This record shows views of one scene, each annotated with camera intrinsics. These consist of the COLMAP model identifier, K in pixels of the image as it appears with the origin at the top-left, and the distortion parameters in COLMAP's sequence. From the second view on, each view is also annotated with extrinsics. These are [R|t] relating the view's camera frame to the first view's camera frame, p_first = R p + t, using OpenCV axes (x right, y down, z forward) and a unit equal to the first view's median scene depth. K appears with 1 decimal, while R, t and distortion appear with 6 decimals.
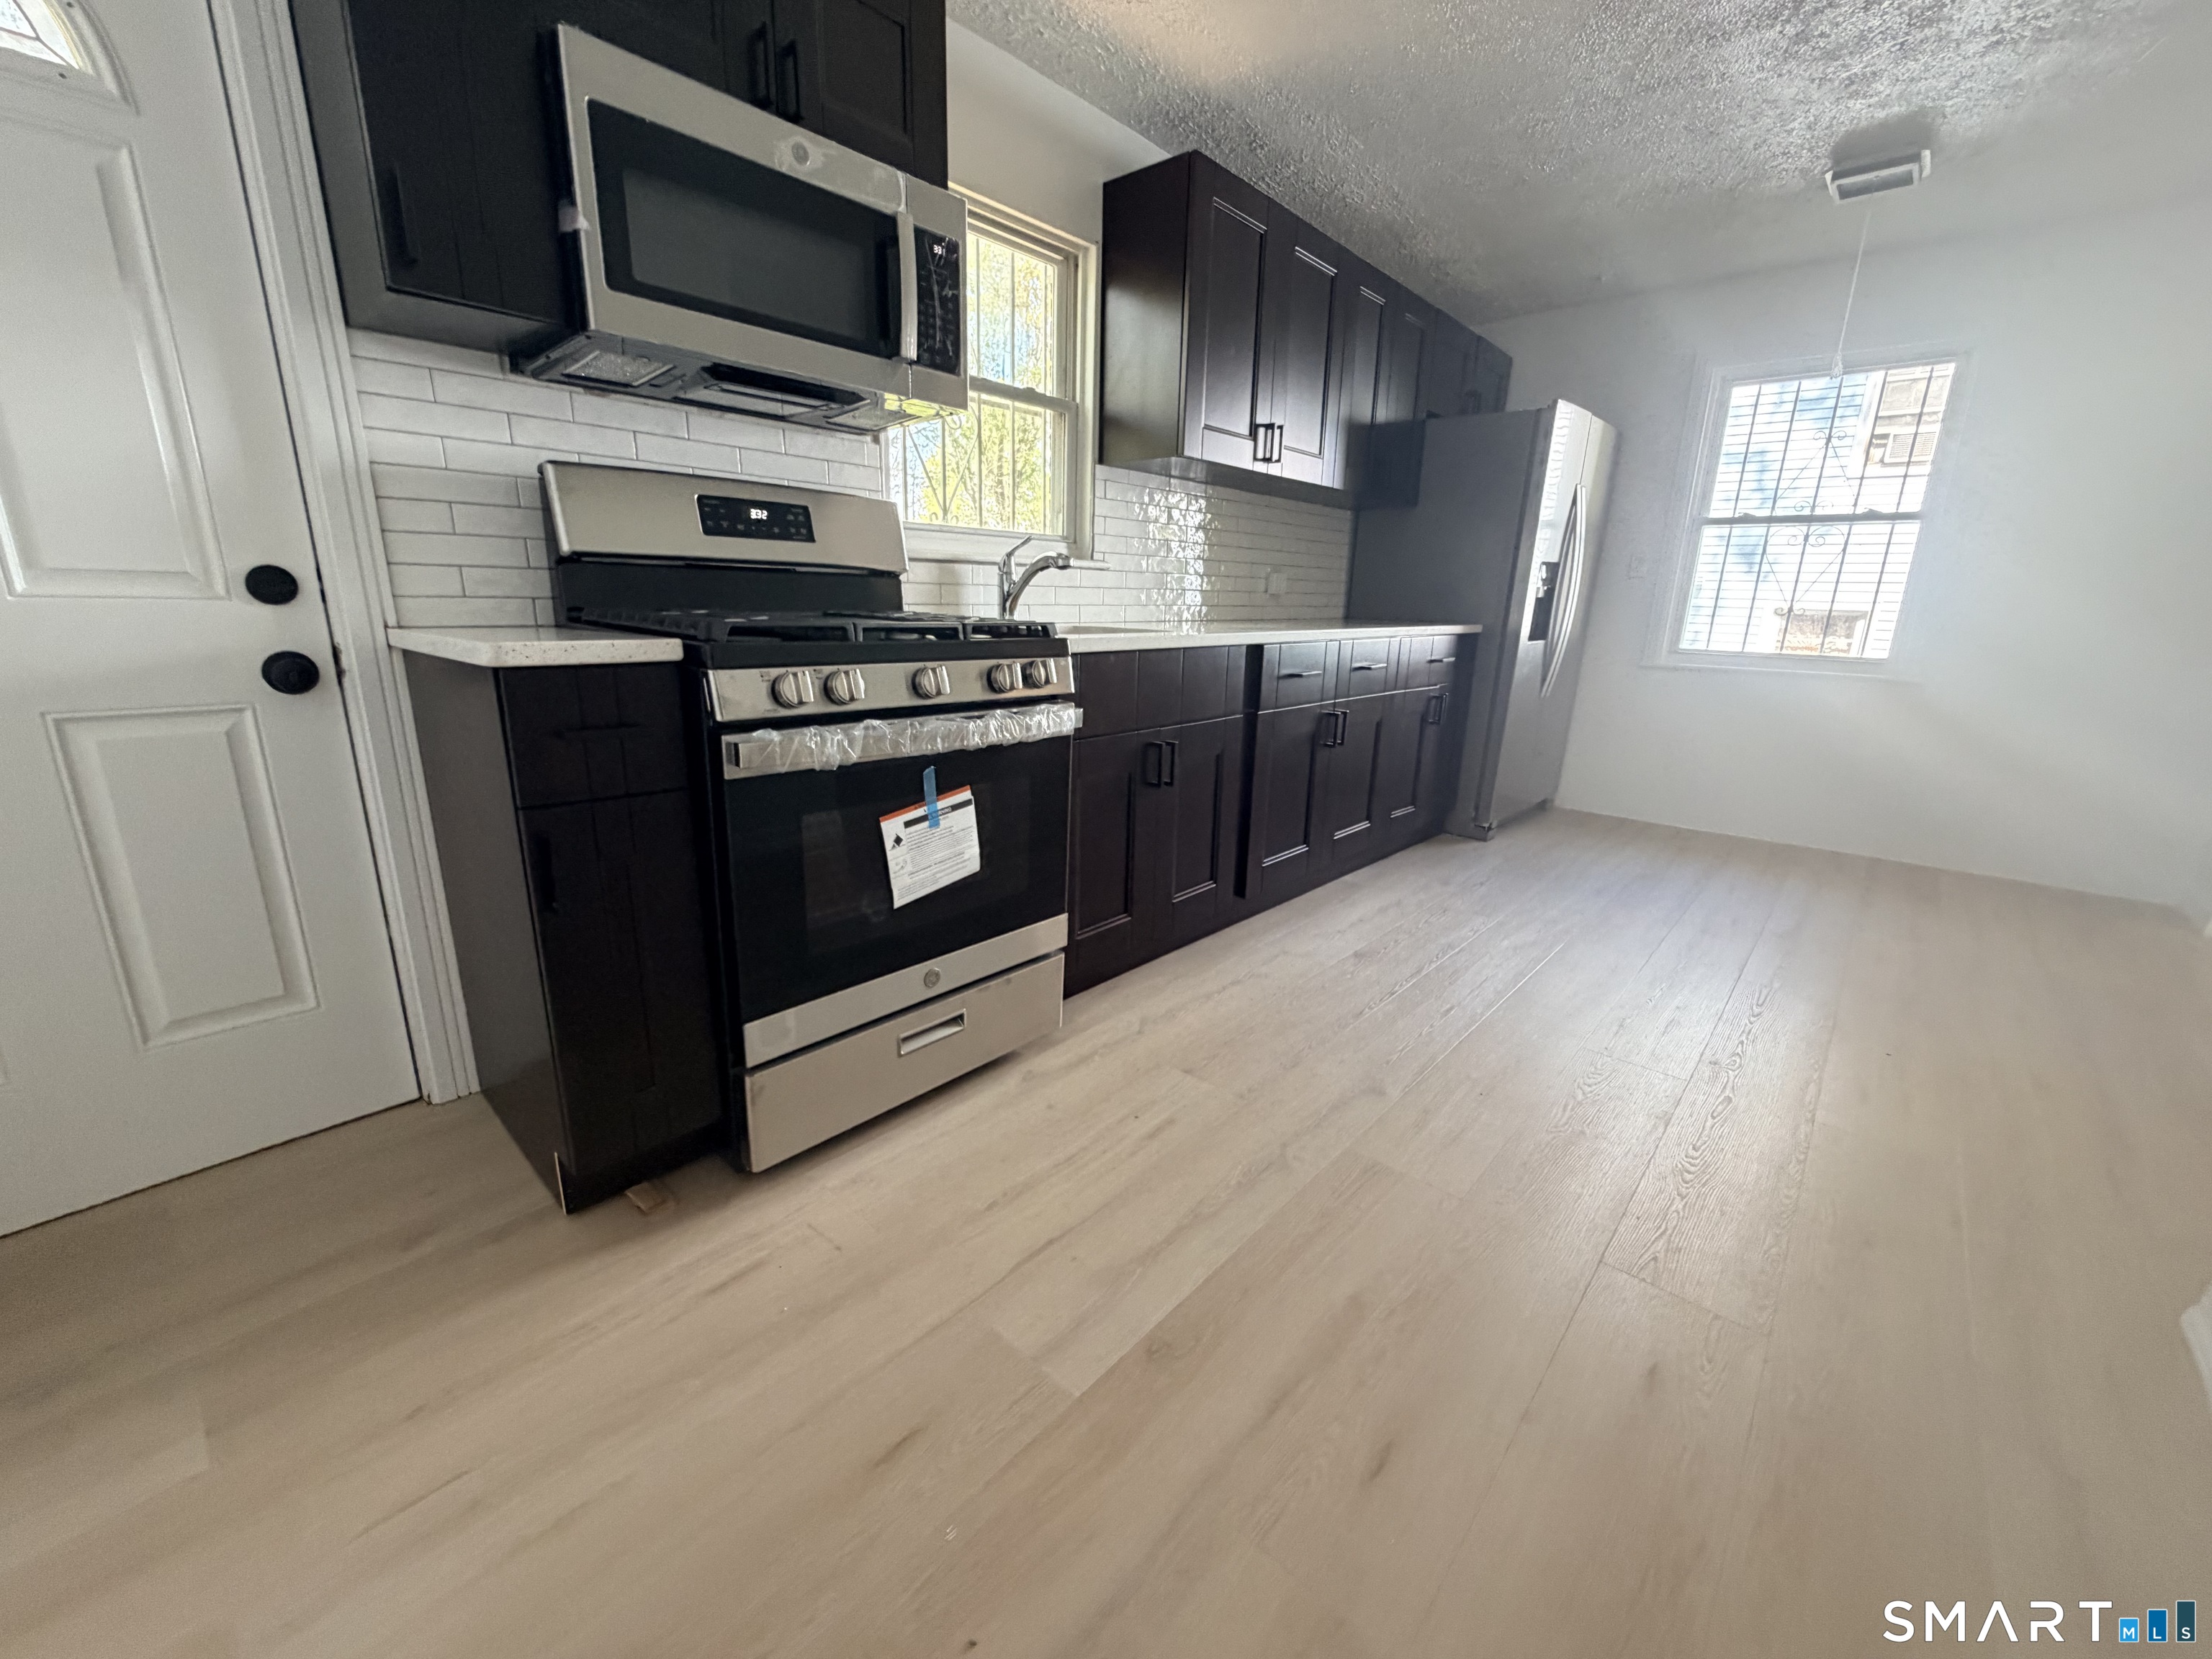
lens RADIAL K [[884.1, 0, 1096.8], [0, 884.1, 825.4], [0, 0, 1]] dist [0.001103, -0.000238]
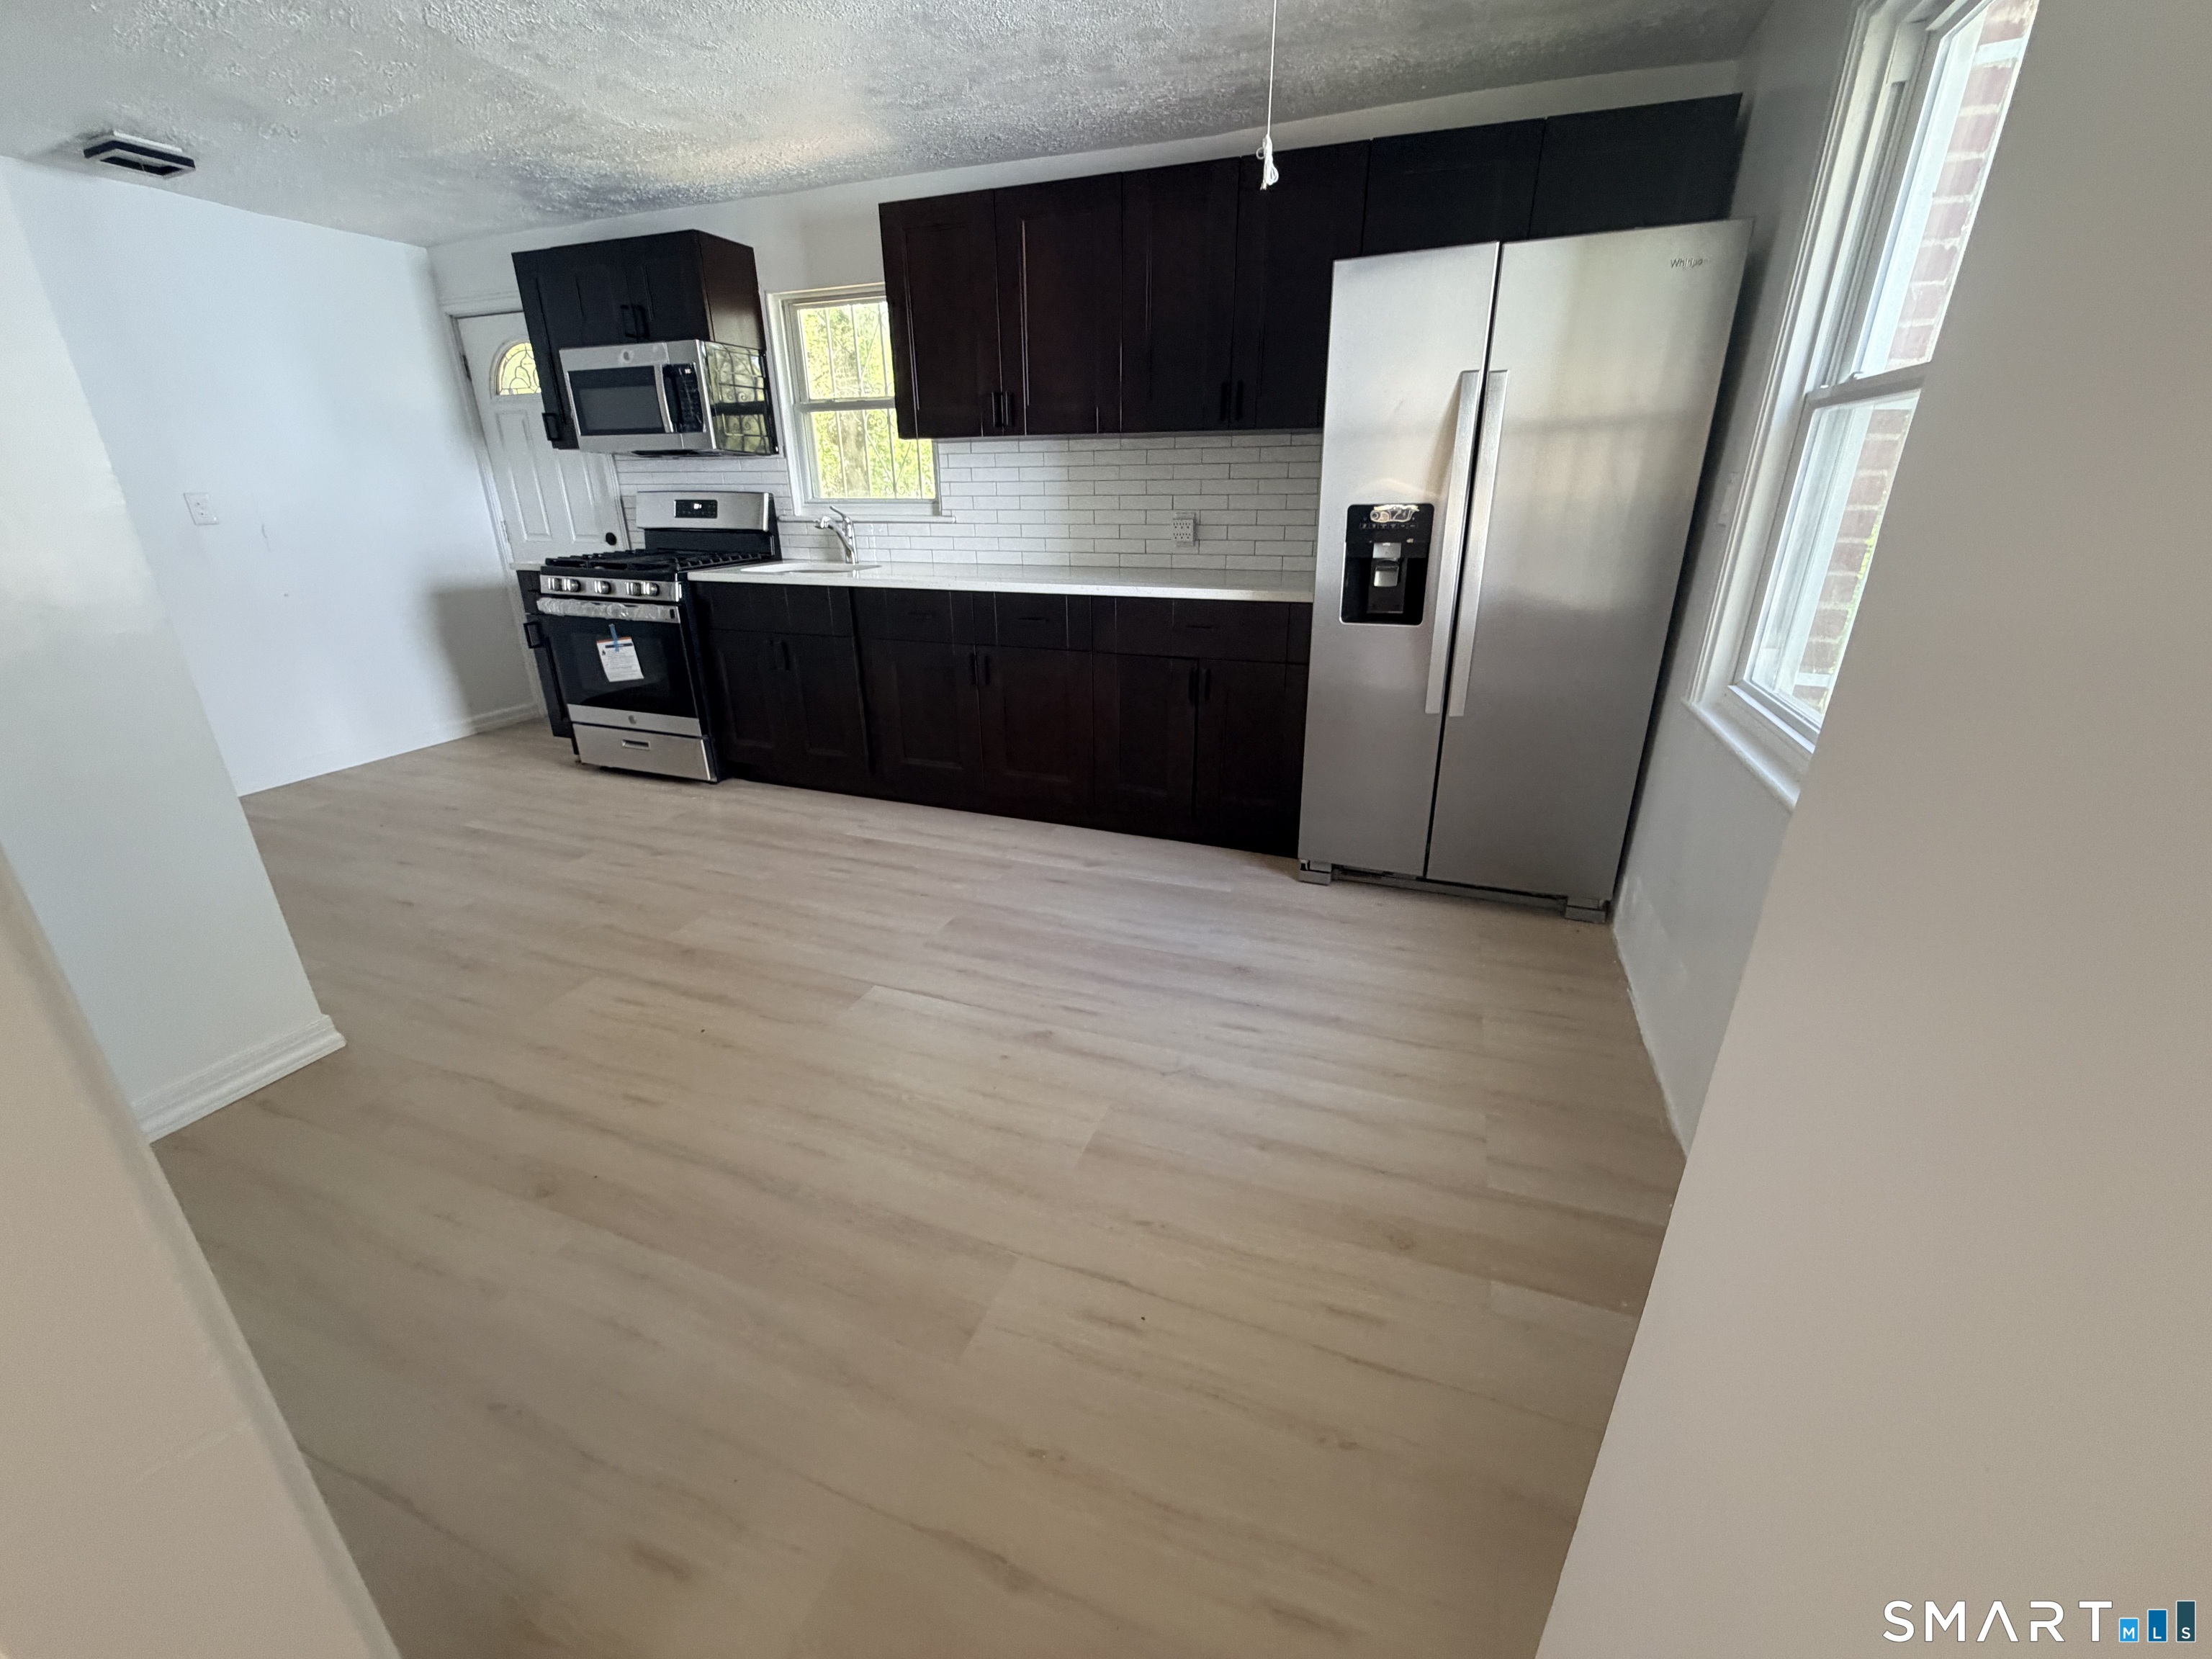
lens RADIAL K [[884.1, 0, 1100.2], [0, 884.1, 827.4], [0, 0, 1]] dist [0.001103, -0.000238]
pose [[0.357249, 0.314611, -0.879428, 2.259635], [-0.221990, 0.943182, 0.247240, -0.383665], [0.907245, 0.106898, 0.406791, 1.156303]]
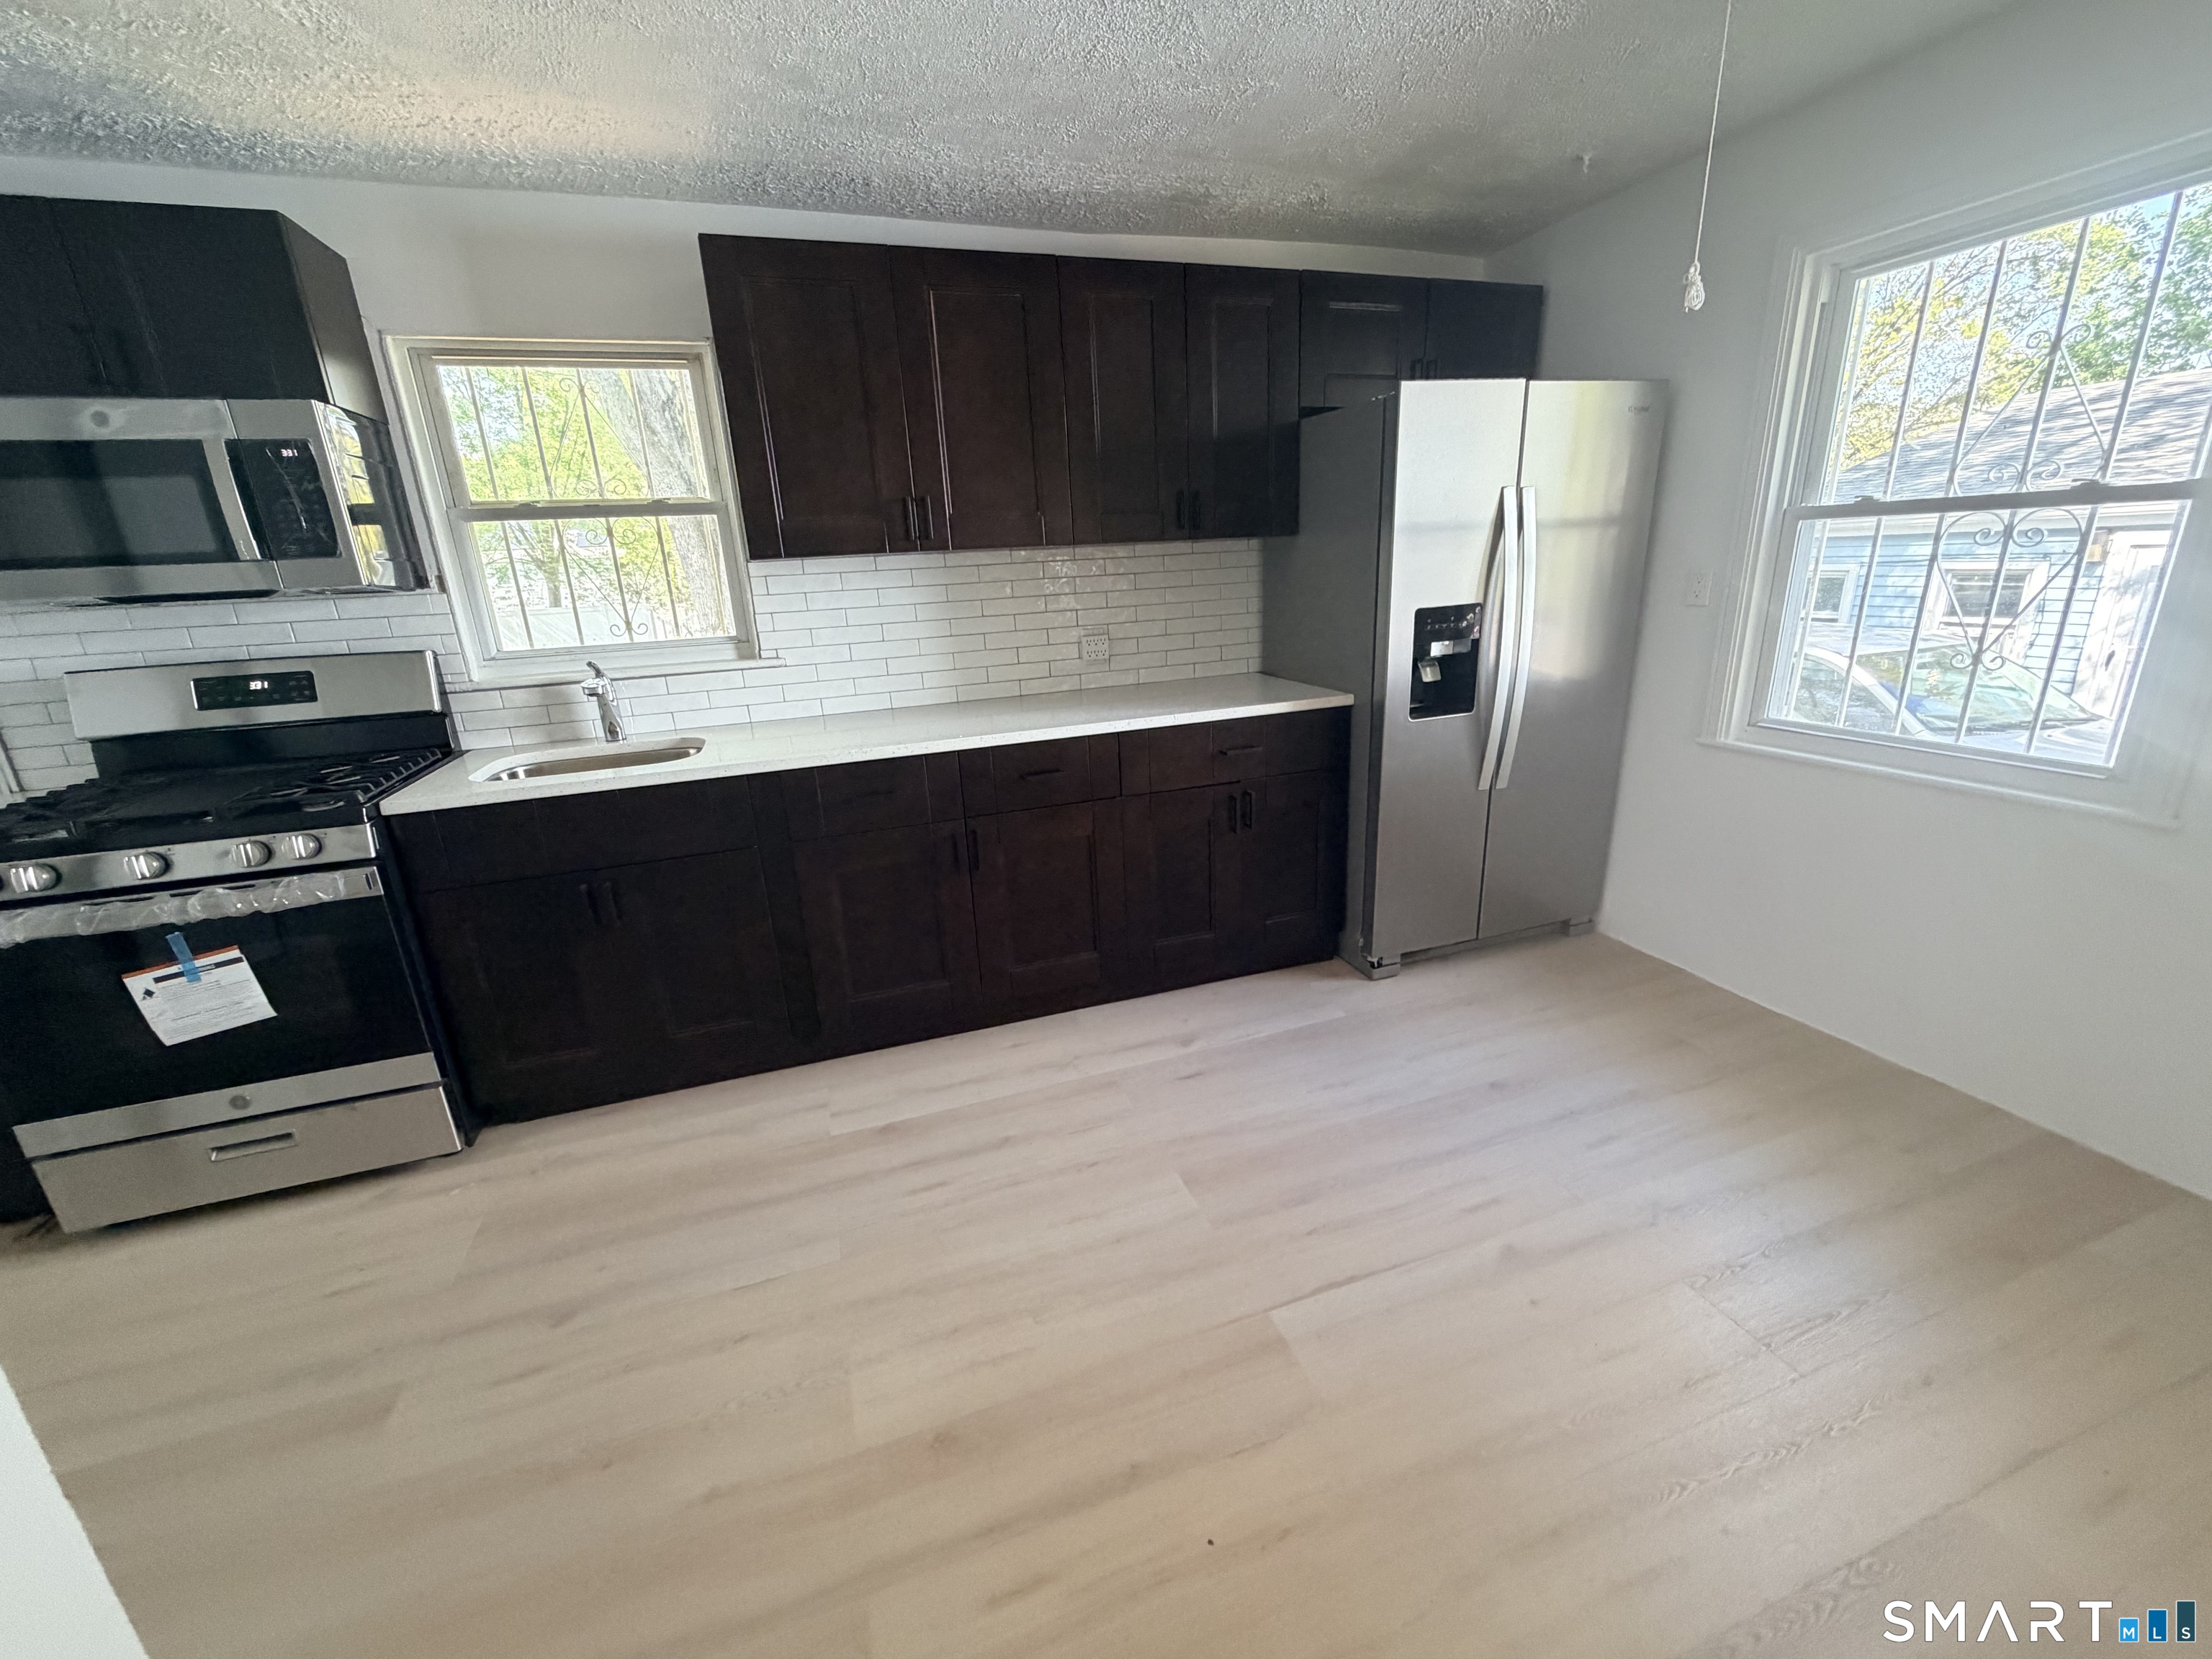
lens RADIAL K [[884.1, 0, 1104.3], [0, 884.1, 828.0], [0, 0, 1]] dist [0.001103, -0.000238]
pose [[0.872148, 0.077218, -0.483110, 1.295625], [-0.055813, 0.996723, 0.058554, -0.308035], [0.486048, -0.024103, 0.873599, 0.524675]]
